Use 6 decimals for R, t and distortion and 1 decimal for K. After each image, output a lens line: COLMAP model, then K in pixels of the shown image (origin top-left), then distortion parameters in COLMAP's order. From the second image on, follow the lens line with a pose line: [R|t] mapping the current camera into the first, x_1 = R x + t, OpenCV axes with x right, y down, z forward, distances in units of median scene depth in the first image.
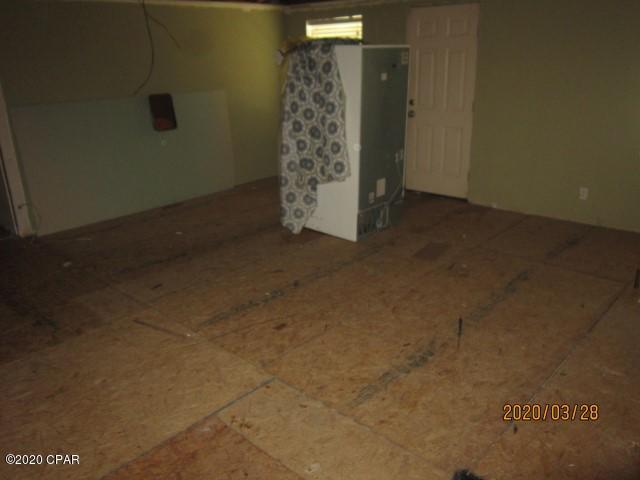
lens RADIAL K [[532.7, 0, 319.8], [0, 532.7, 240.3], [0, 0, 1]] dist [0.000924, 0.003713]
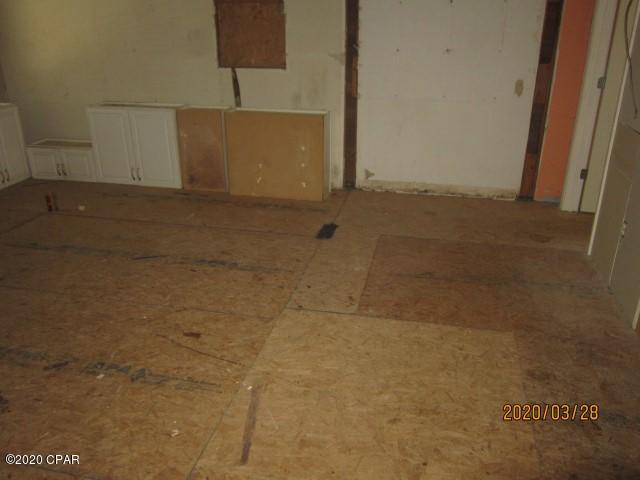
lens RADIAL K [[532.7, 0, 319.7], [0, 532.7, 239.4], [0, 0, 1]] dist [0.000924, 0.003713]
pose [[-0.498631, -0.315085, 0.807520, -0.919443], [0.307210, 0.806887, 0.504535, -0.369002], [-0.810549, 0.499655, -0.305542, 1.161358]]
